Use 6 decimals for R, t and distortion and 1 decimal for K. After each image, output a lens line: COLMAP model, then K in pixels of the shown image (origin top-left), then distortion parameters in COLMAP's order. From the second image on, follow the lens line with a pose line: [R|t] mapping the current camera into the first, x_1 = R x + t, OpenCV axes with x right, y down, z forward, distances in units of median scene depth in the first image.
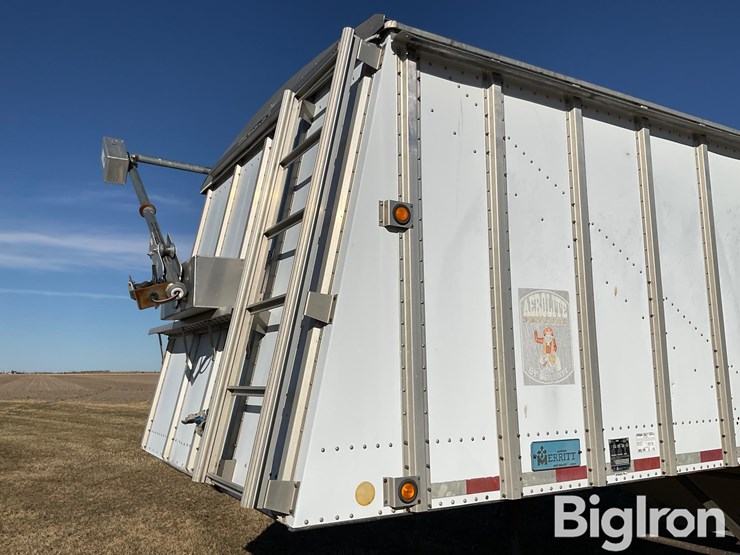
lens RADIAL K [[616.1, 0, 371.0], [0, 616.1, 273.8], [0, 0, 1]] dist [0.042030, -0.008458]
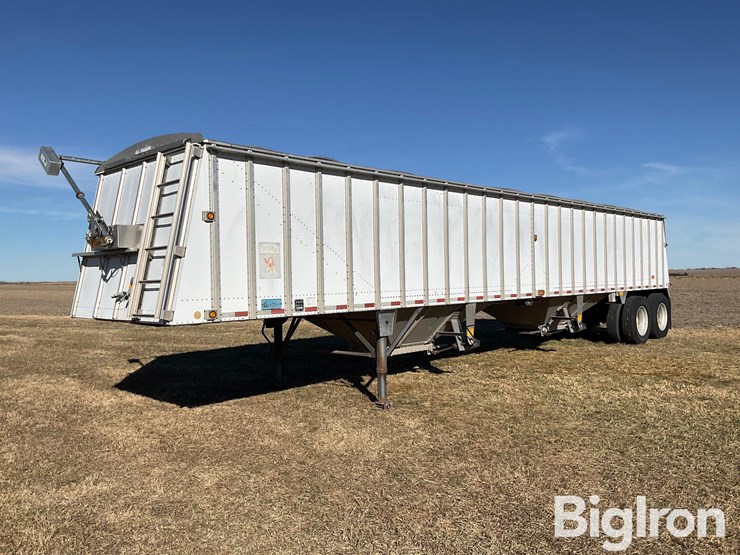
lens RADIAL K [[616.1, 0, 371.0], [0, 616.1, 273.8], [0, 0, 1]] dist [0.042030, -0.008458]
pose [[0.962756, -0.007367, 0.270272, -0.006500], [-0.031433, 0.989801, 0.138947, -0.216145], [-0.268539, -0.142267, 0.952705, -1.585780]]
